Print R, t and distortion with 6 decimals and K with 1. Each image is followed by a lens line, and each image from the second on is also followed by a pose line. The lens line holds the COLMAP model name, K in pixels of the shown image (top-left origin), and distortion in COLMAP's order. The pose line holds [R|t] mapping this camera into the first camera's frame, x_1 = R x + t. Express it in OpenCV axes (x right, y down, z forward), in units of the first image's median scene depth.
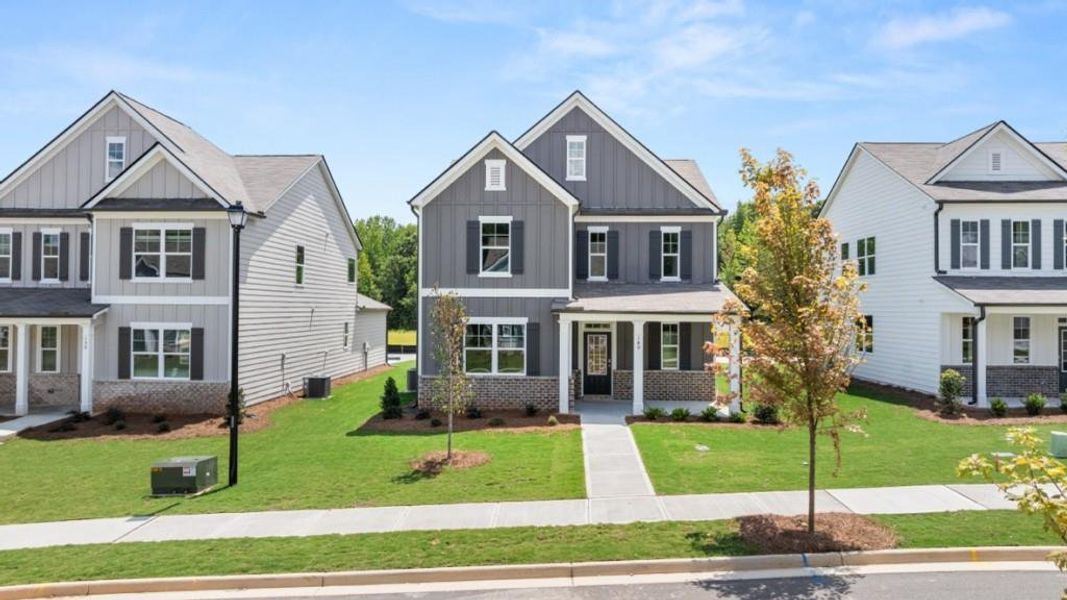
lens RADIAL K [[750.0, 0, 533.2], [0, 750.0, 301.6], [0, 0, 1]] dist [-0.002976, -0.002436]
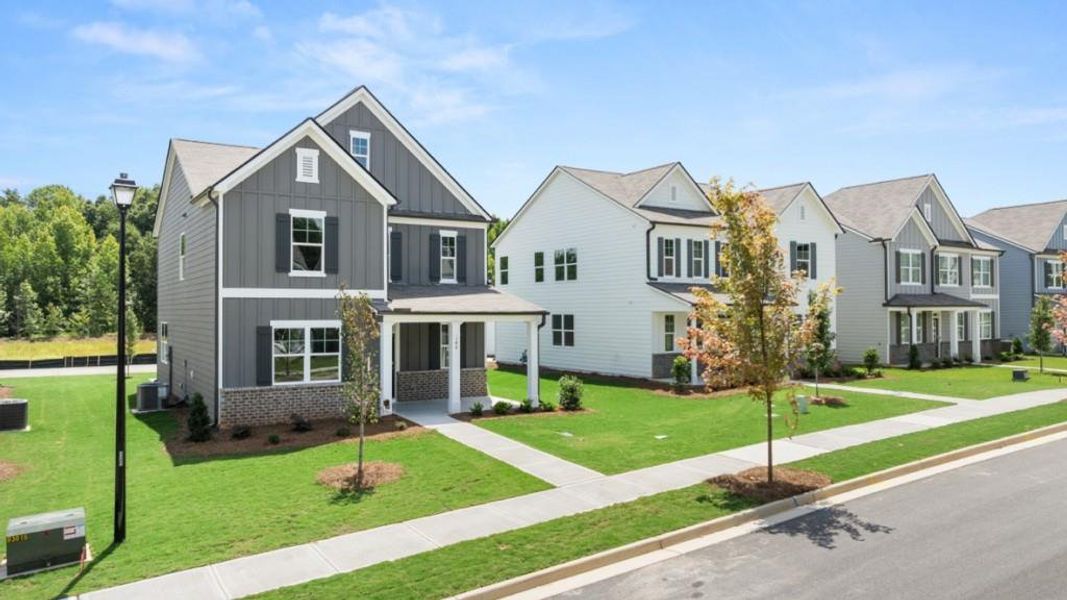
lens RADIAL K [[753.9, 0, 533.6], [0, 753.9, 298.3], [0, 0, 1]] dist [0.023295, -0.000191]
pose [[0.825474, 0.001930, 0.564436, -0.344191], [0.002511, 0.999972, -0.007091, 0.001219], [-0.564434, 0.007270, 0.825446, 0.079664]]
